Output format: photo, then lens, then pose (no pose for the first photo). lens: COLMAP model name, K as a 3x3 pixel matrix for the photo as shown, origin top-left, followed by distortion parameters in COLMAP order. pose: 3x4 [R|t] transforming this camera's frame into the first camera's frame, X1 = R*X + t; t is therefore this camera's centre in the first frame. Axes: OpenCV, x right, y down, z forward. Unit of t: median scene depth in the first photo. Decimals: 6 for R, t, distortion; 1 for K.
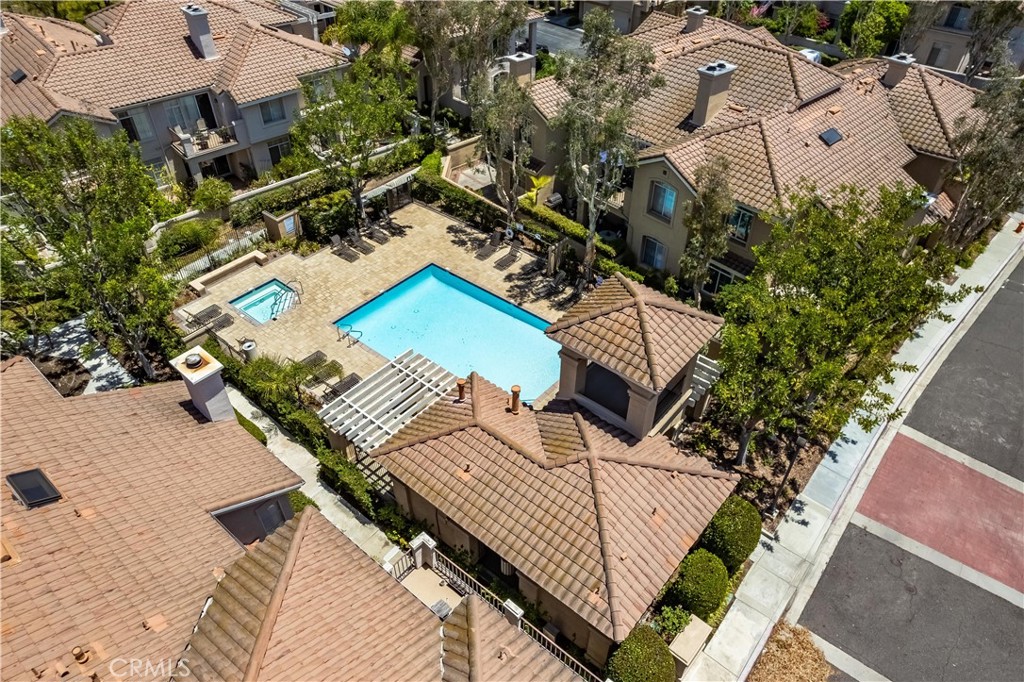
lens RADIAL K [[655.2, 0, 507.4], [0, 655.2, 343.7], [0, 0, 1]] dist [-0.034842, 0.001420]
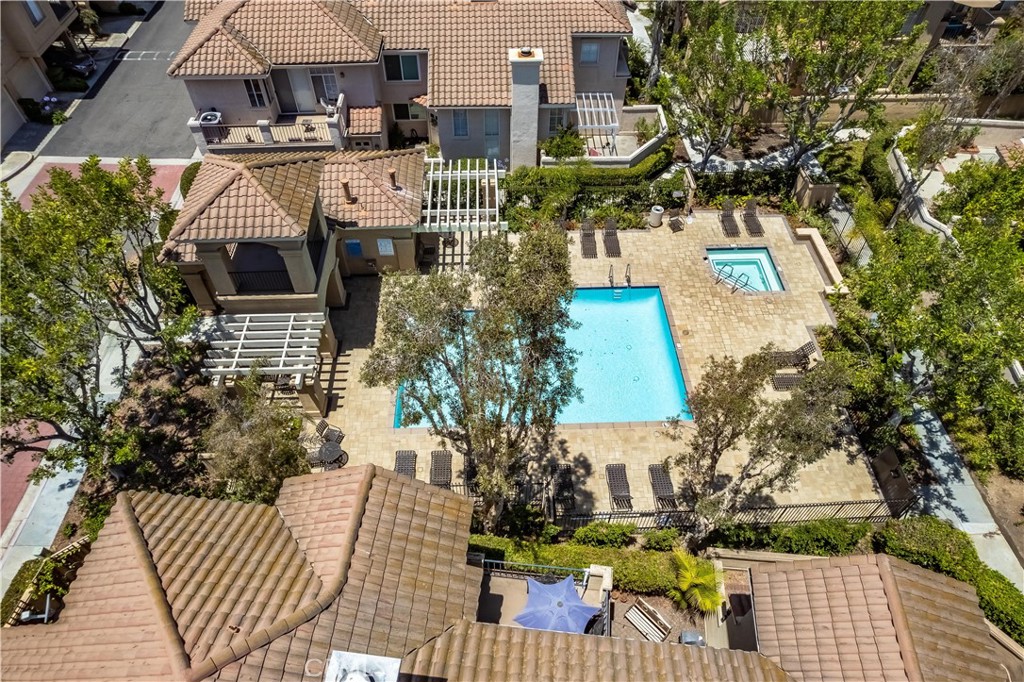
lens RADIAL K [[655.2, 0, 507.4], [0, 655.2, 343.7], [0, 0, 1]] dist [-0.034842, 0.001420]
pose [[-0.741680, 0.508627, -0.437274, 0.278344], [-0.437988, 0.126503, 0.890036, -0.649965], [0.508013, 0.851643, 0.128948, 0.774024]]
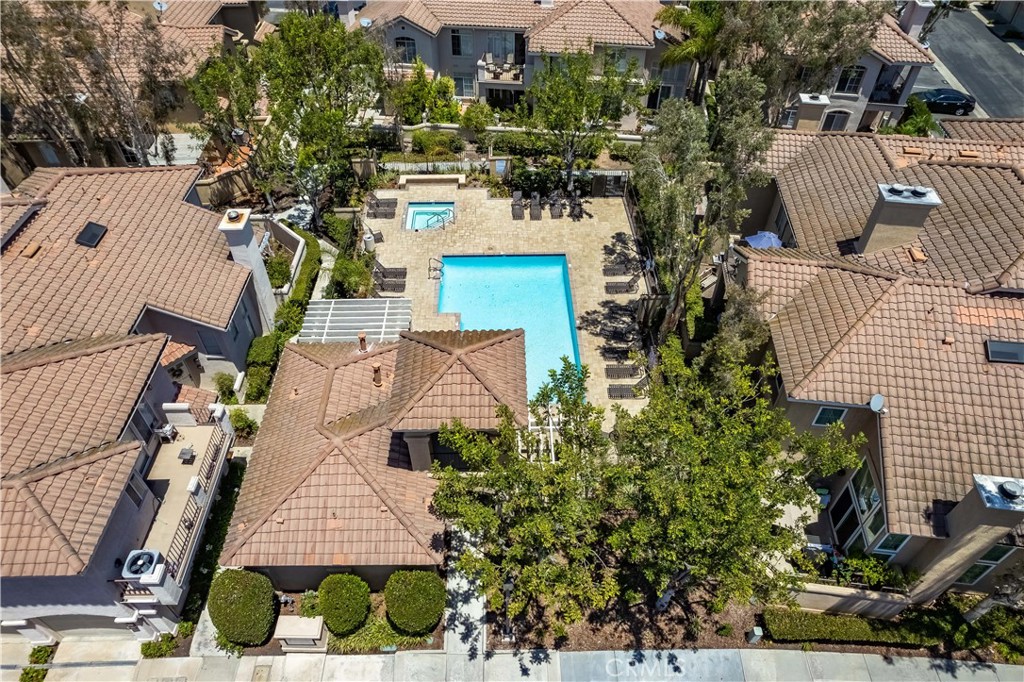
lens RADIAL K [[655.2, 0, 507.4], [0, 655.2, 343.7], [0, 0, 1]] dist [-0.034842, 0.001420]
pose [[0.661015, 0.530663, -0.530524, 0.451584], [-0.489736, 0.840769, 0.230795, -0.201922], [0.568522, 0.107257, 0.815646, 0.133508]]
